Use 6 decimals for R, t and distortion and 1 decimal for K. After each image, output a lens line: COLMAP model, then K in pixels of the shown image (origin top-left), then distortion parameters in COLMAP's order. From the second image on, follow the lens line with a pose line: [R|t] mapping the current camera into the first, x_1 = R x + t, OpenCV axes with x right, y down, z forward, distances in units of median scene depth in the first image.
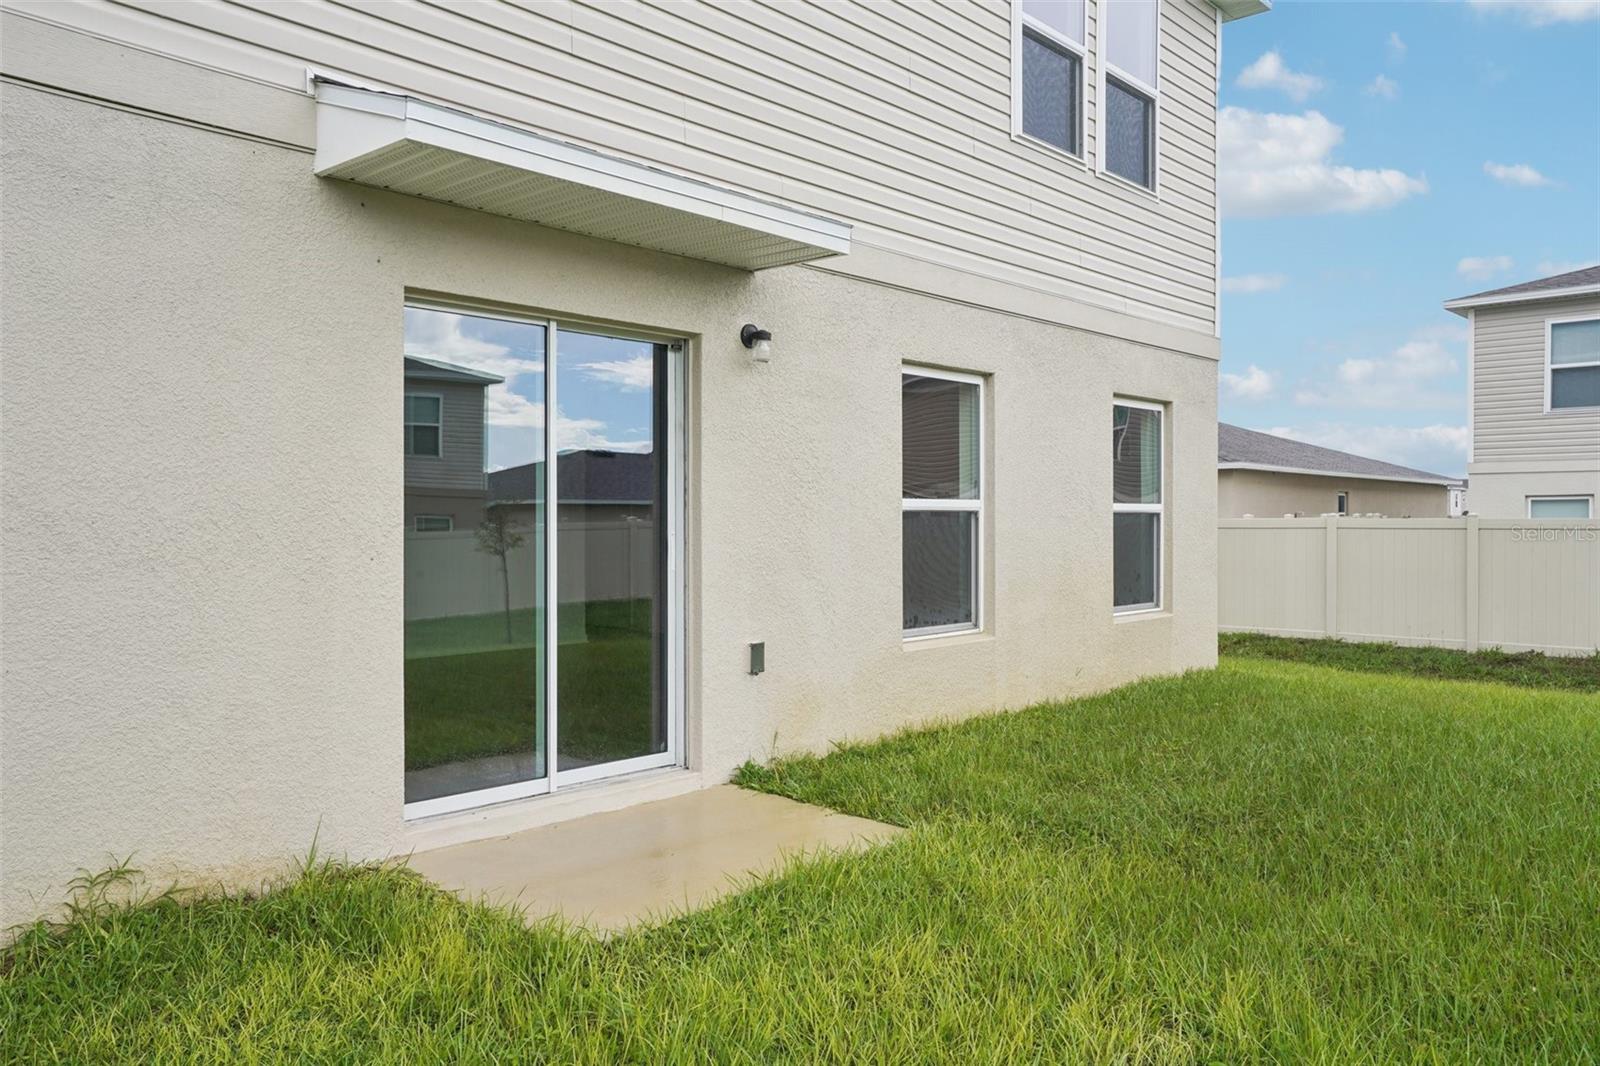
lens RADIAL K [[1221.4, 0, 807.9], [0, 1221.4, 524.0], [0, 0, 1]] dist [-0.000473, 0.002972]
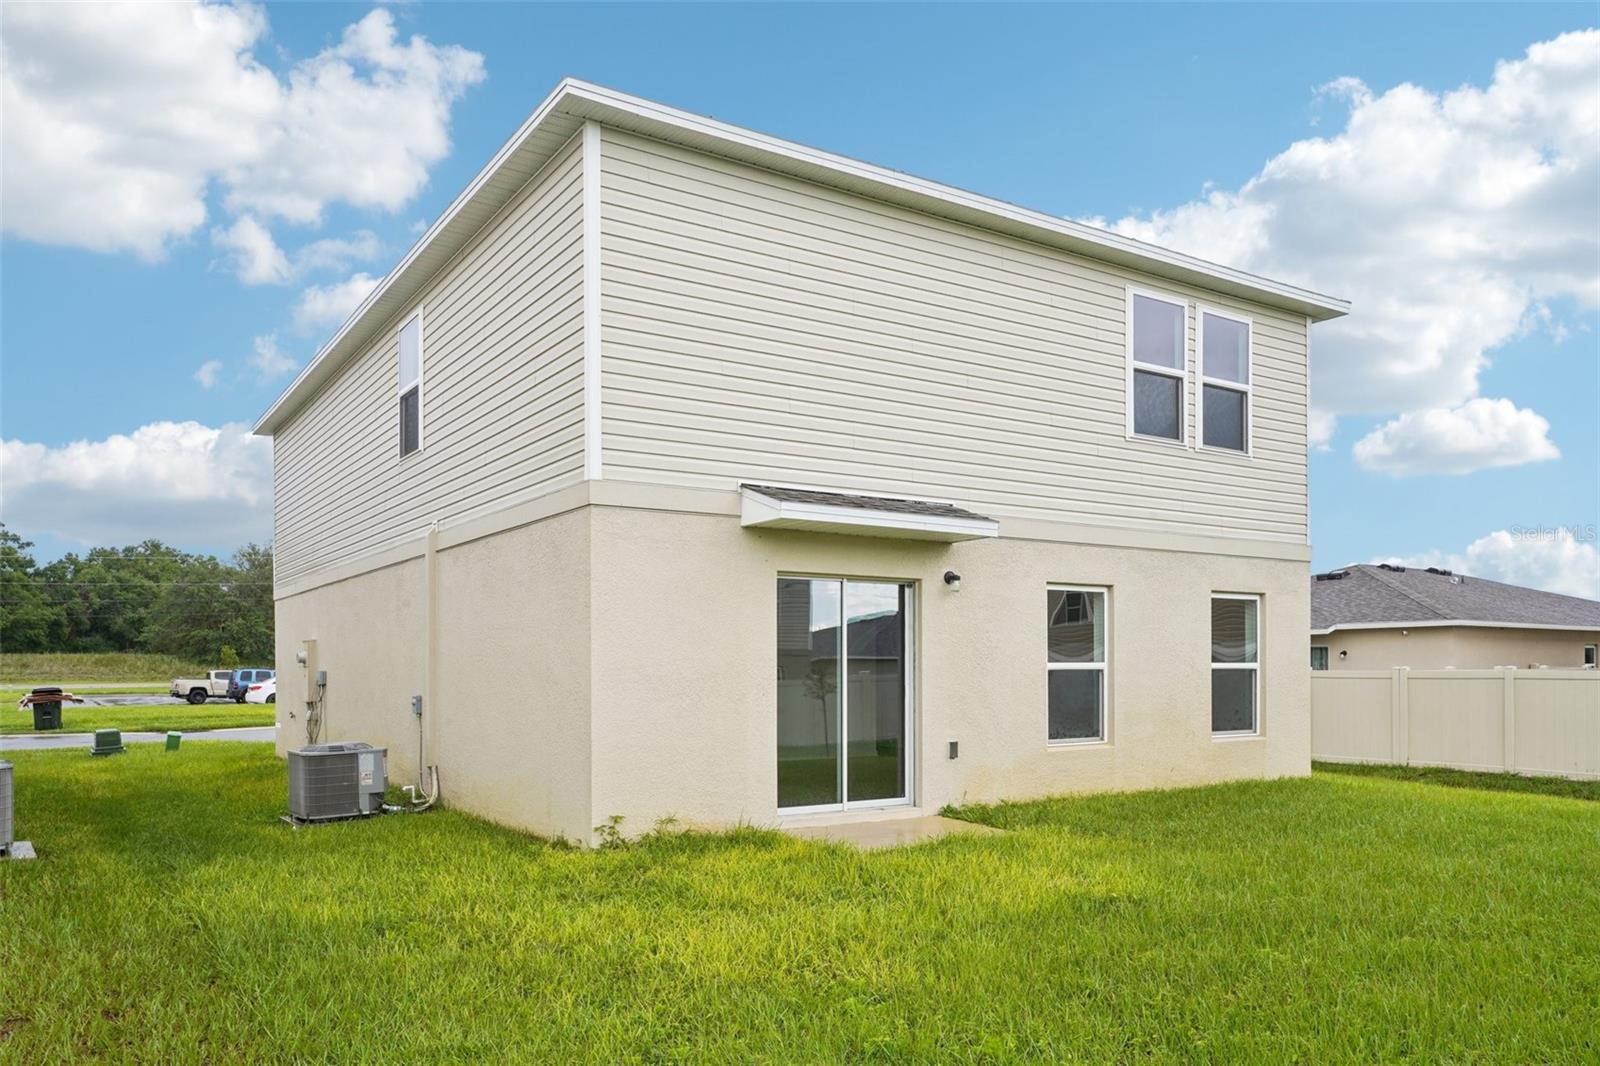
lens RADIAL K [[1171.0, 0, 799.0], [0, 1171.0, 667.9], [0, 0, 1]] dist [0.000641, 0.000634]
pose [[0.964609, -0.003456, -0.263663, 0.162143], [0.002108, 0.999983, -0.005395, -0.005151], [0.263677, 0.004649, 0.964600, -0.631918]]
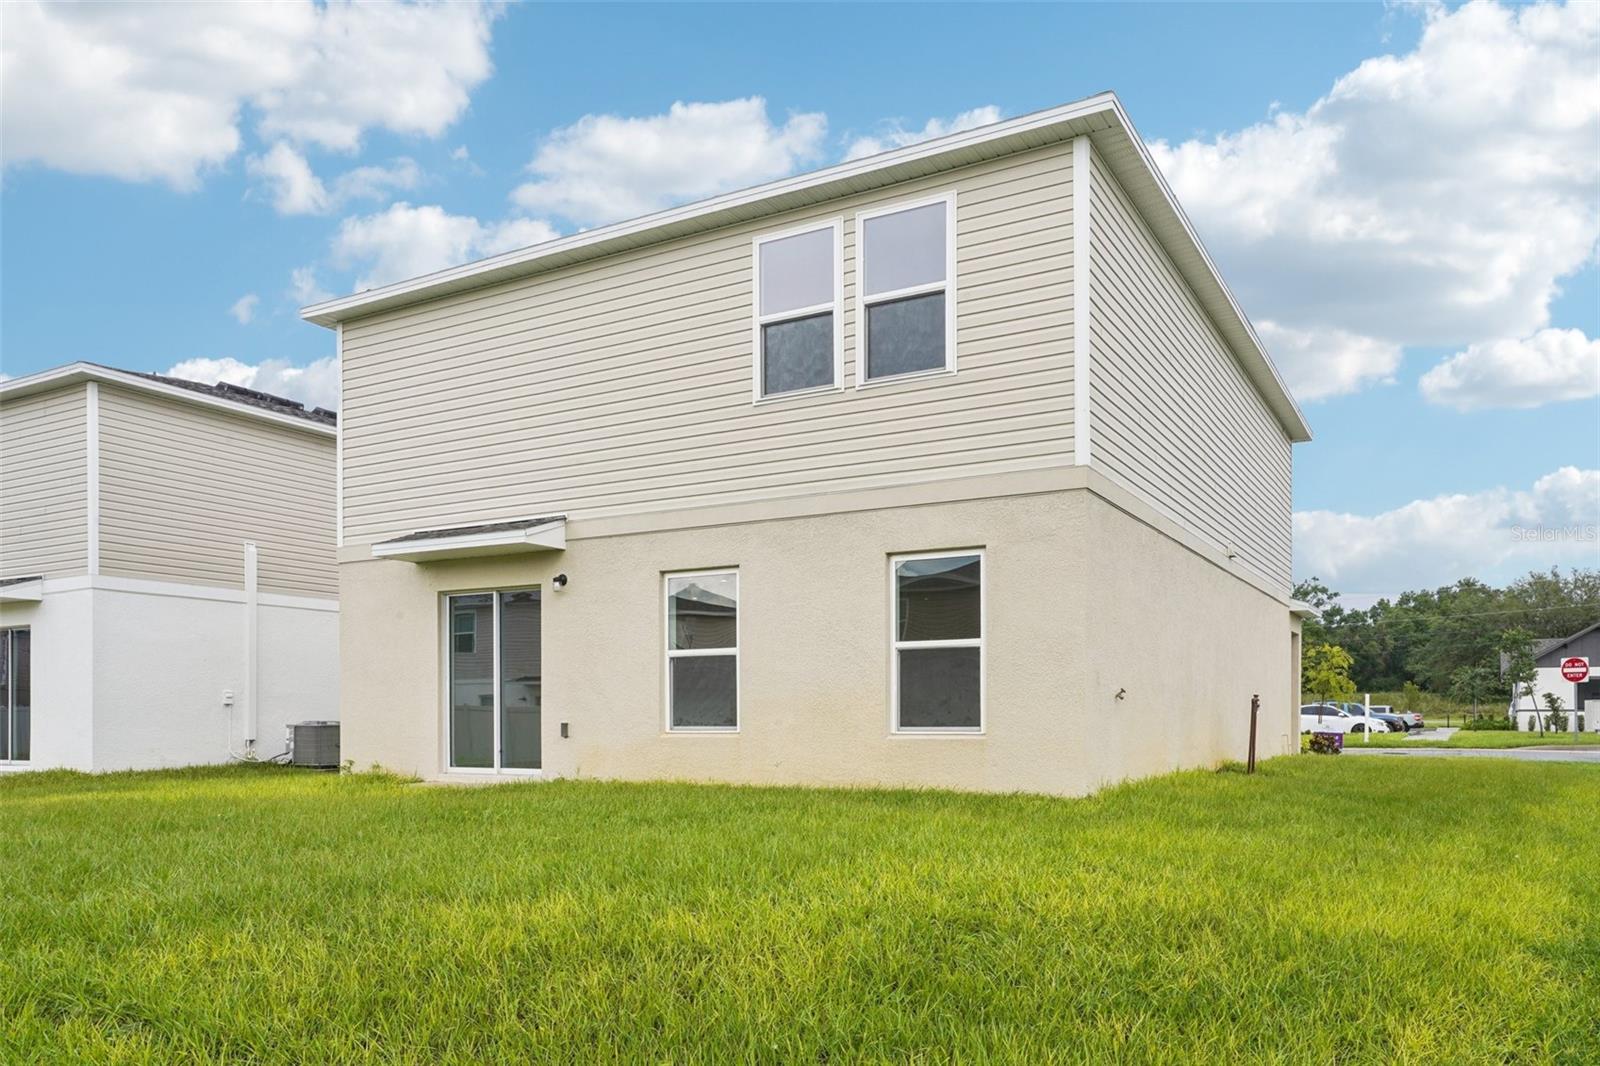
lens RADIAL K [[1183.8, 0, 801.1], [0, 1183.8, 721.8], [0, 0, 1]] dist [0.000629, 0.000584]
pose [[0.199796, 0.002355, -0.979835, 1.657670], [-0.000888, 0.999997, 0.002222, 0.072455], [0.979837, 0.000426, 0.199798, 0.792439]]
